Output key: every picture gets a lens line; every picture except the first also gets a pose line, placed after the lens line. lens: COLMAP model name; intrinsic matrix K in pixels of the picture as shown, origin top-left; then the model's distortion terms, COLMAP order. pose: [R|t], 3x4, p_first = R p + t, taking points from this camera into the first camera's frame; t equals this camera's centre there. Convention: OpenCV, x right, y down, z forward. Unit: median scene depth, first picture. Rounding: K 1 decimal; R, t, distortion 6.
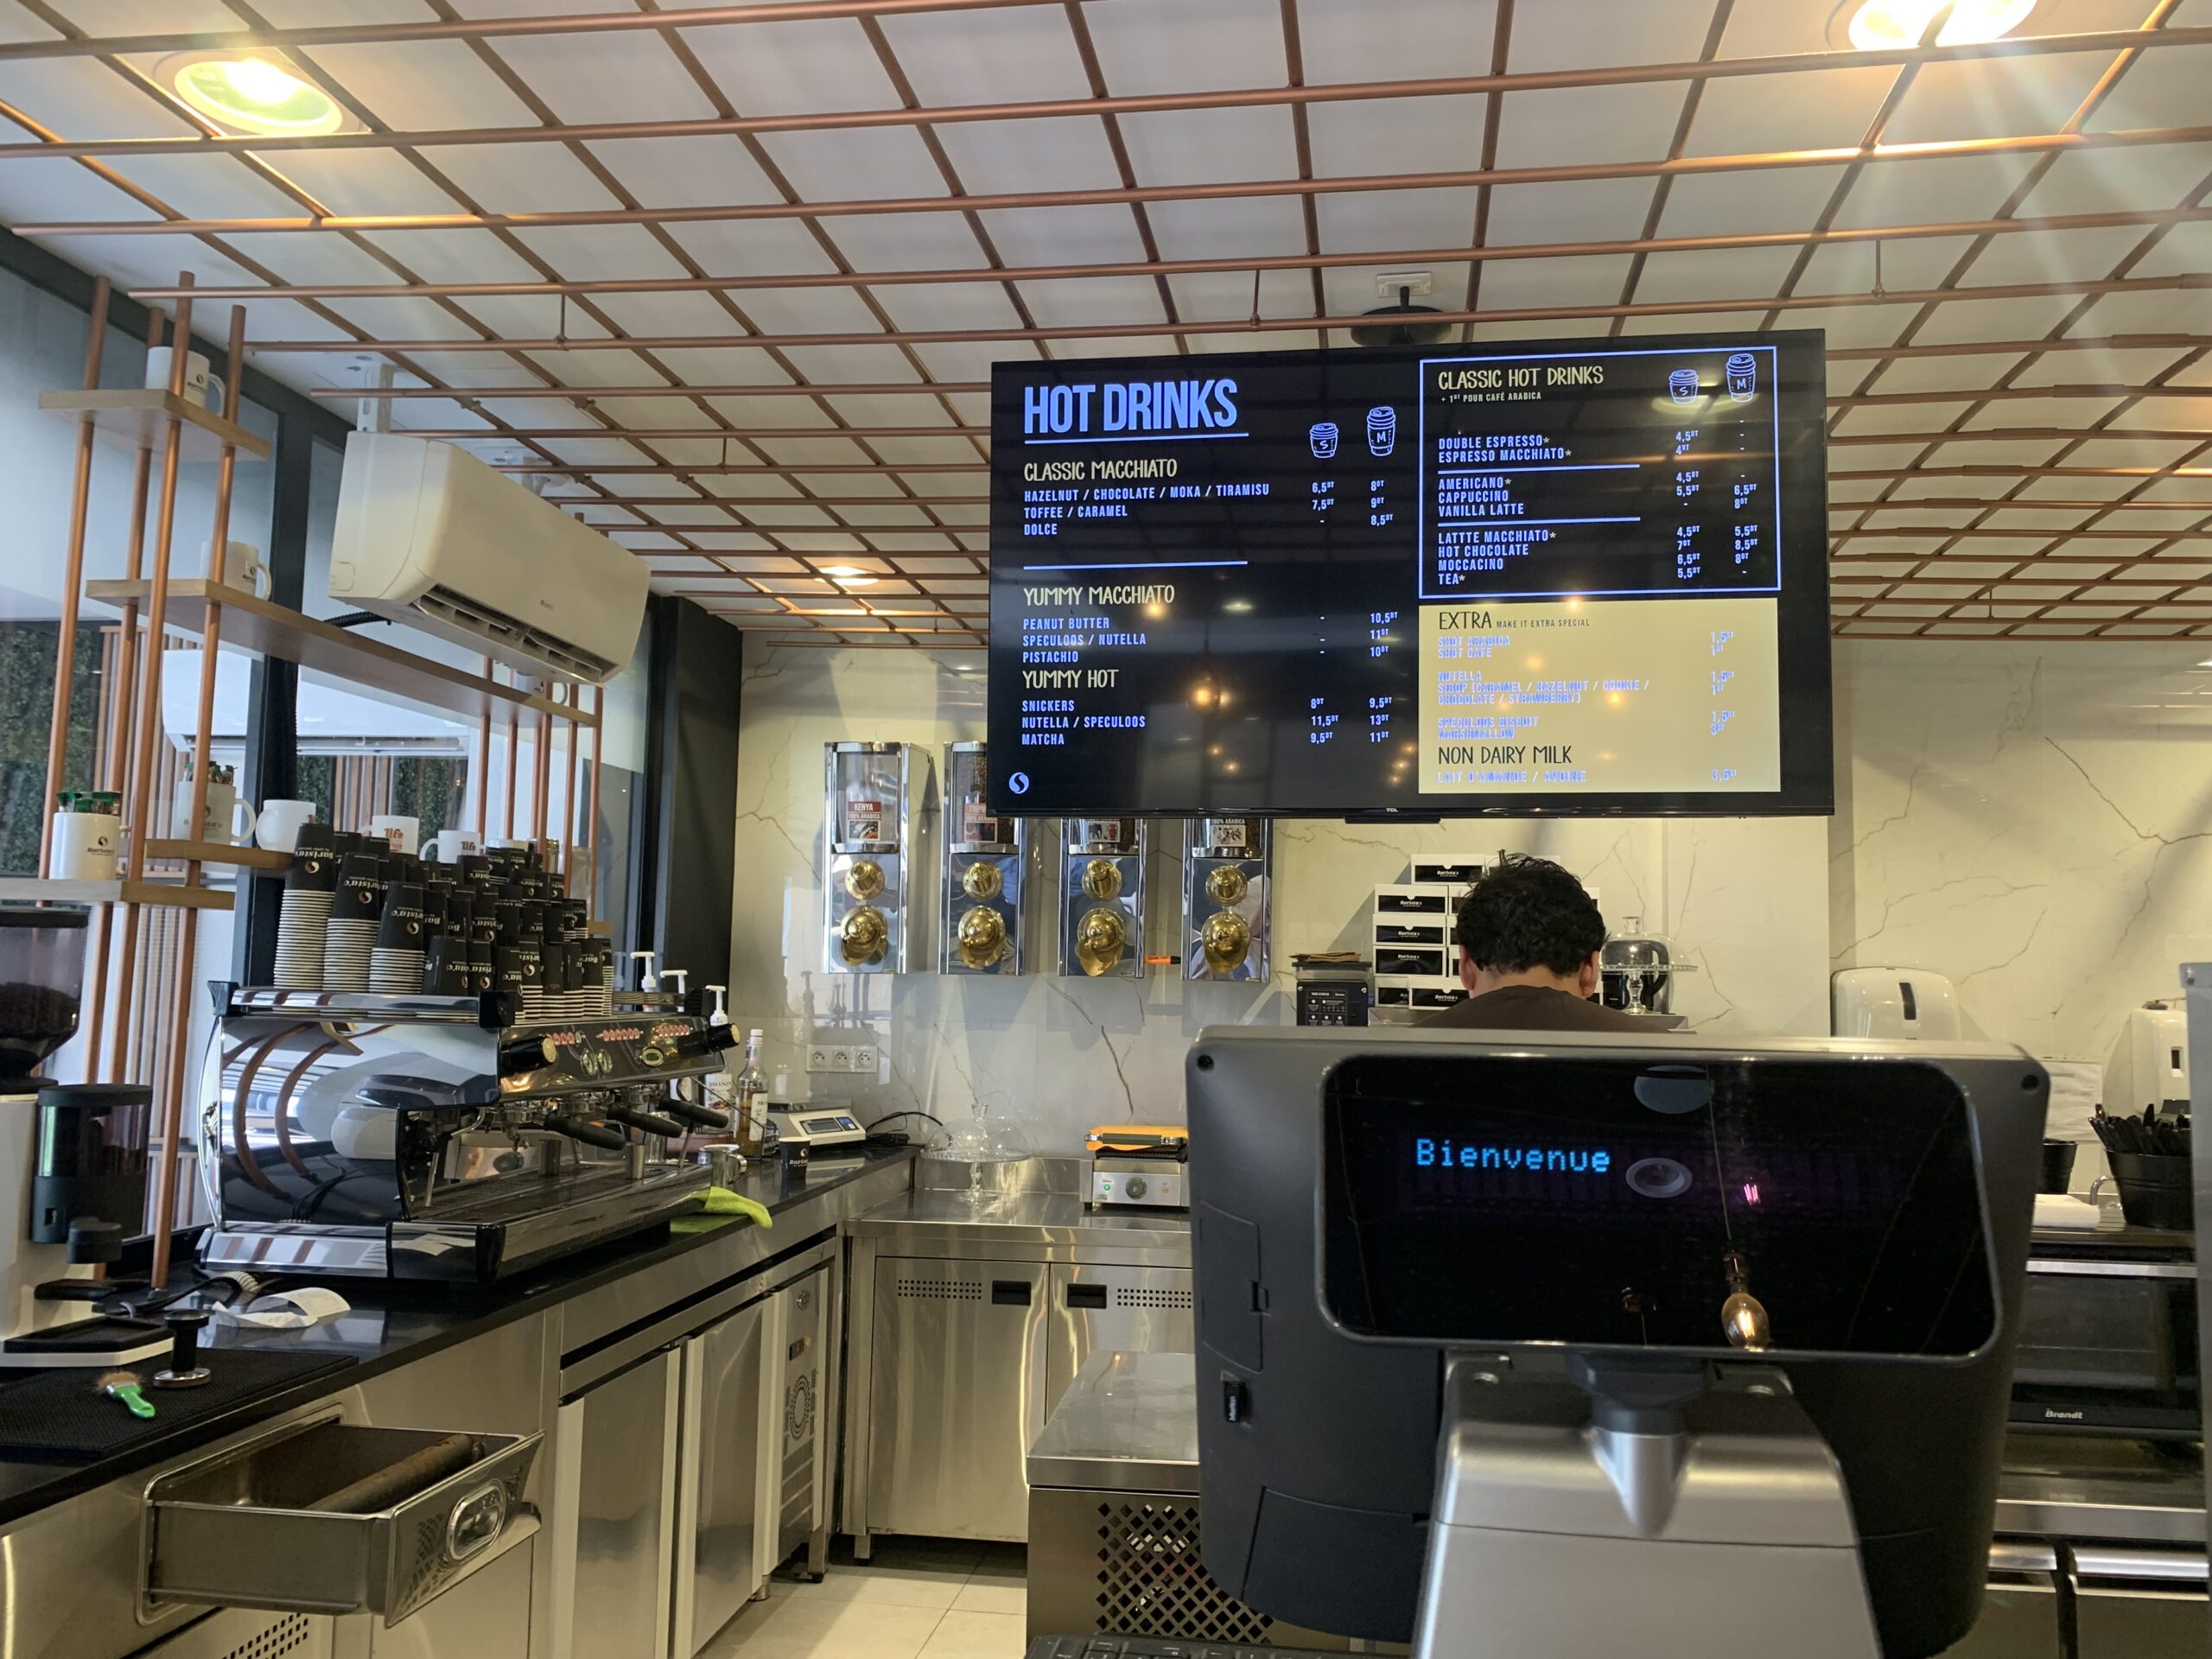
lens RADIAL K [[1735.9, 0, 1105.8], [0, 1735.9, 986.4], [0, 0, 1]] dist [0.149169, -0.200221]
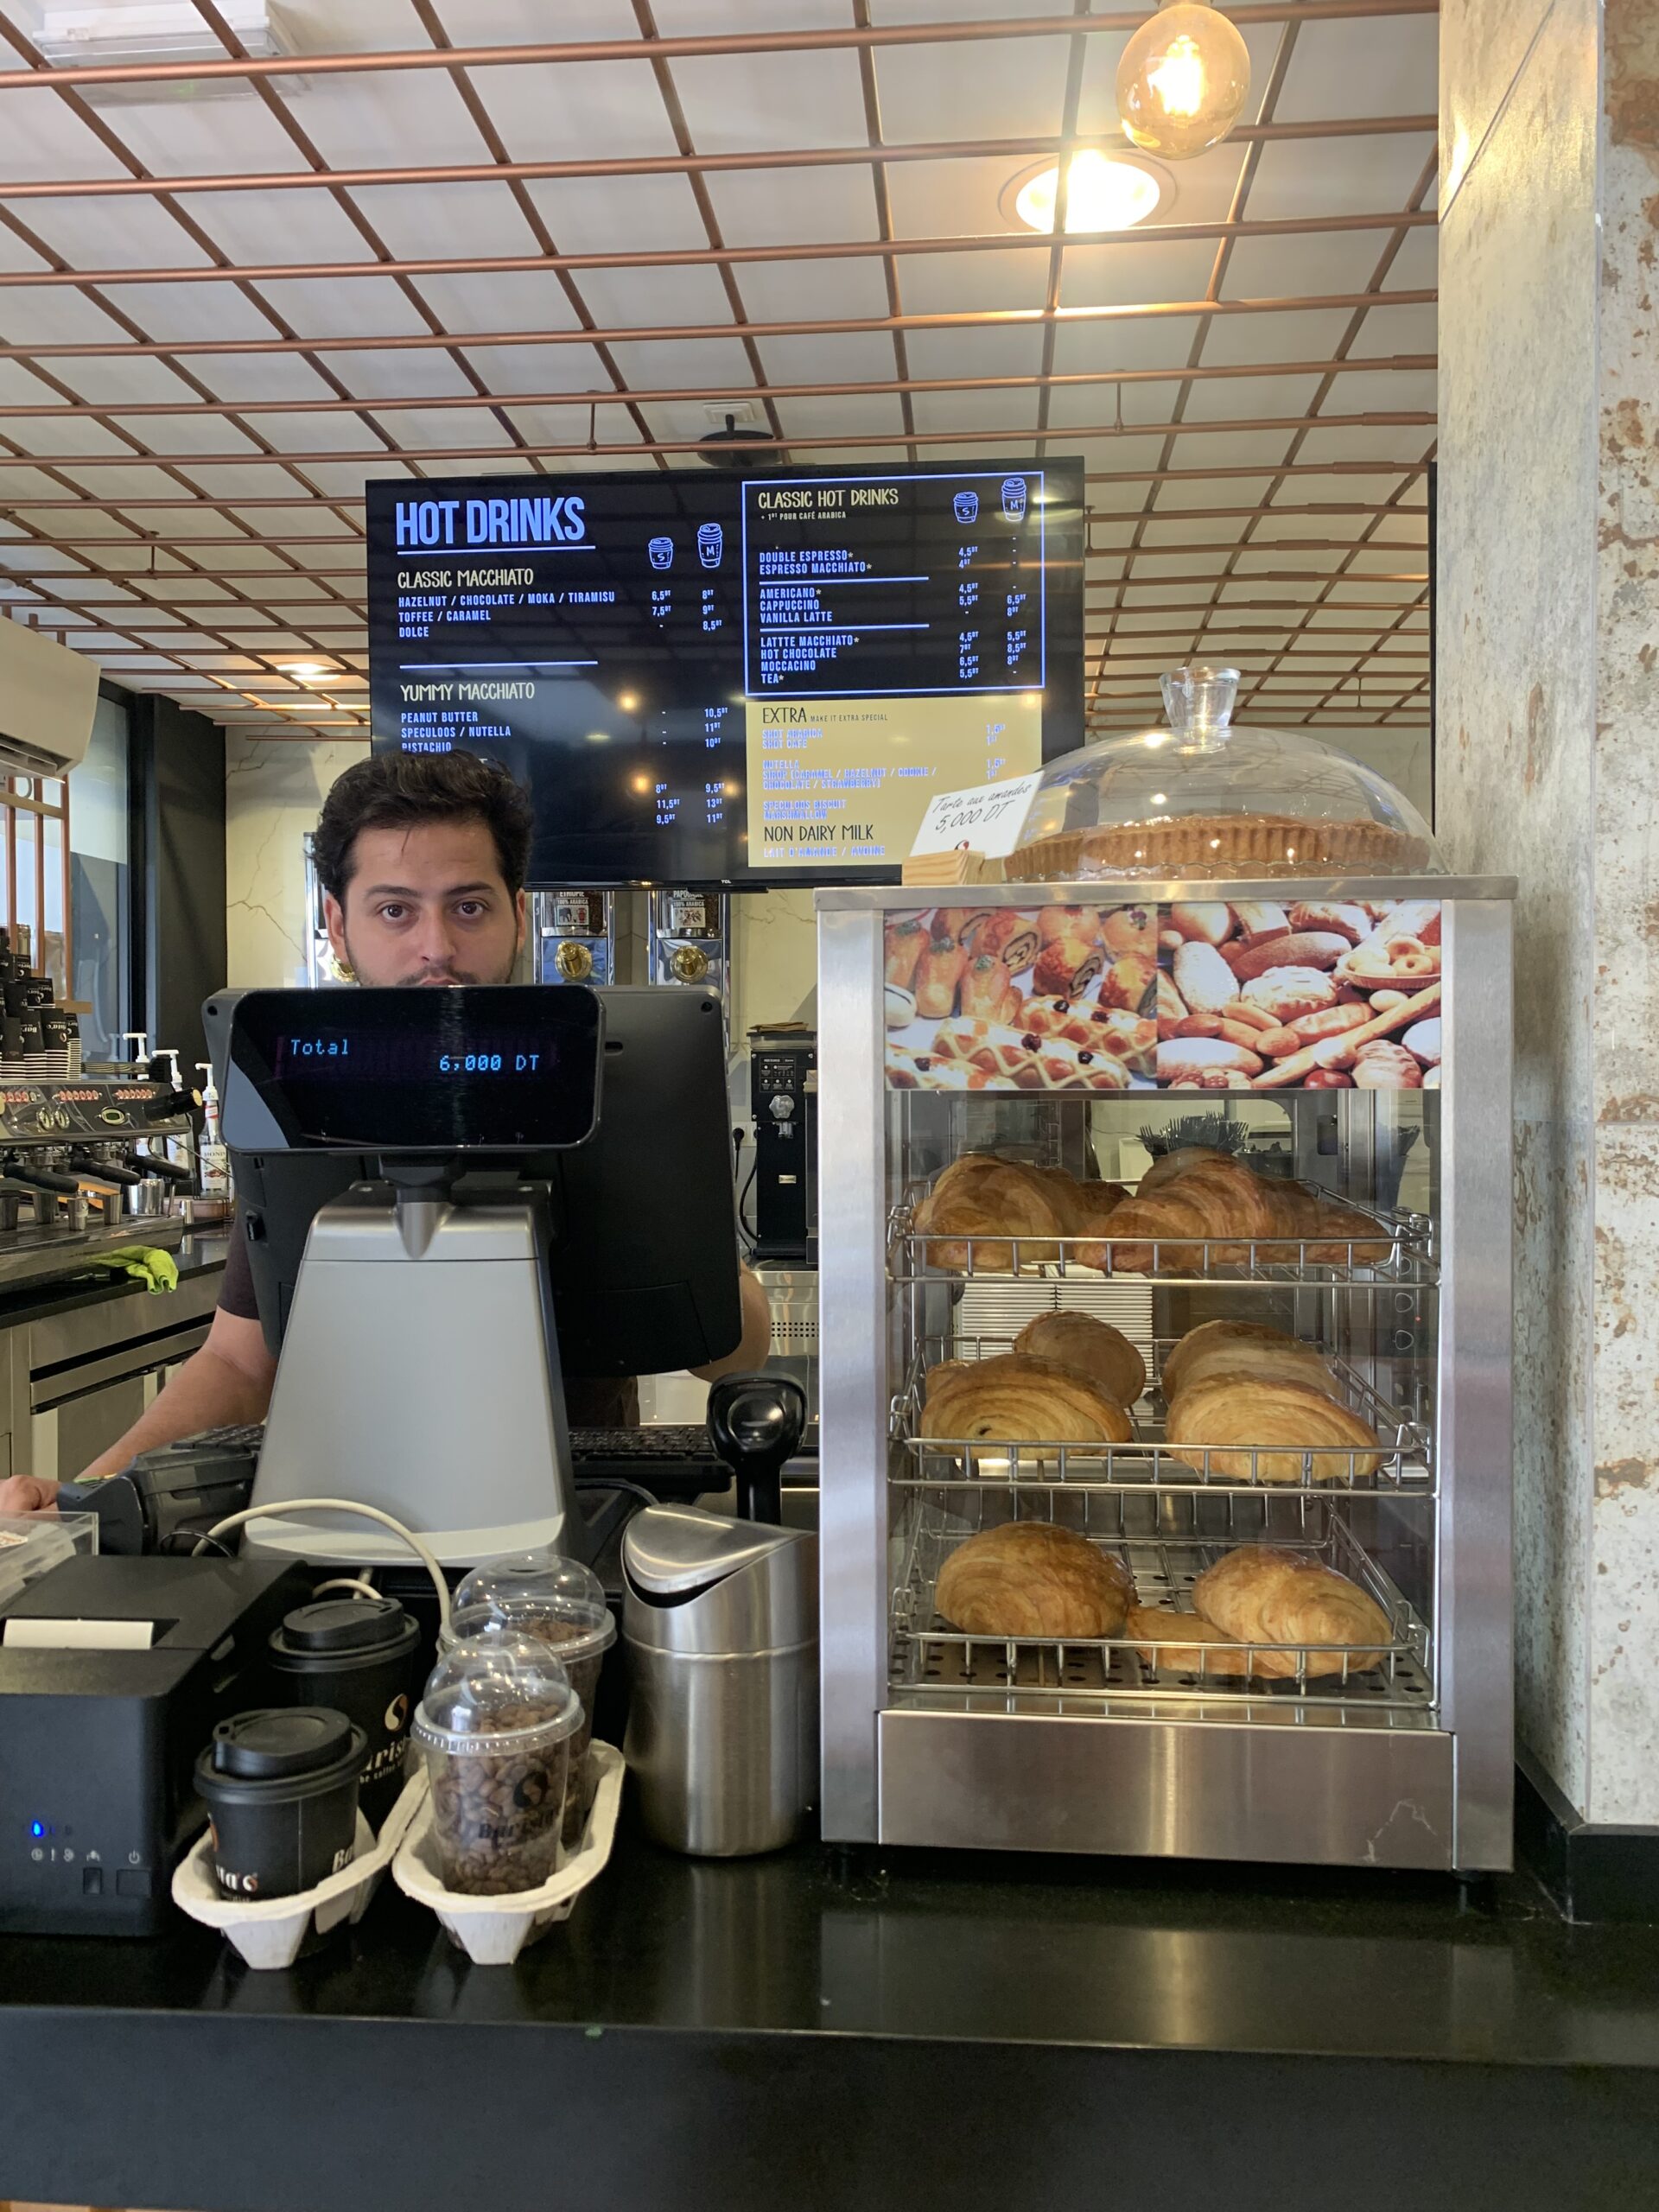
lens RADIAL K [[1720.0, 0, 830.4], [0, 1720.0, 1228.1], [0, 0, 1]] dist [0.174551, -0.308691]
pose [[0.997501, -0.029567, 0.064170, 0.146554], [0.024257, 0.996338, 0.081993, 0.035905], [-0.066359, -0.080232, 0.994565, -0.175602]]
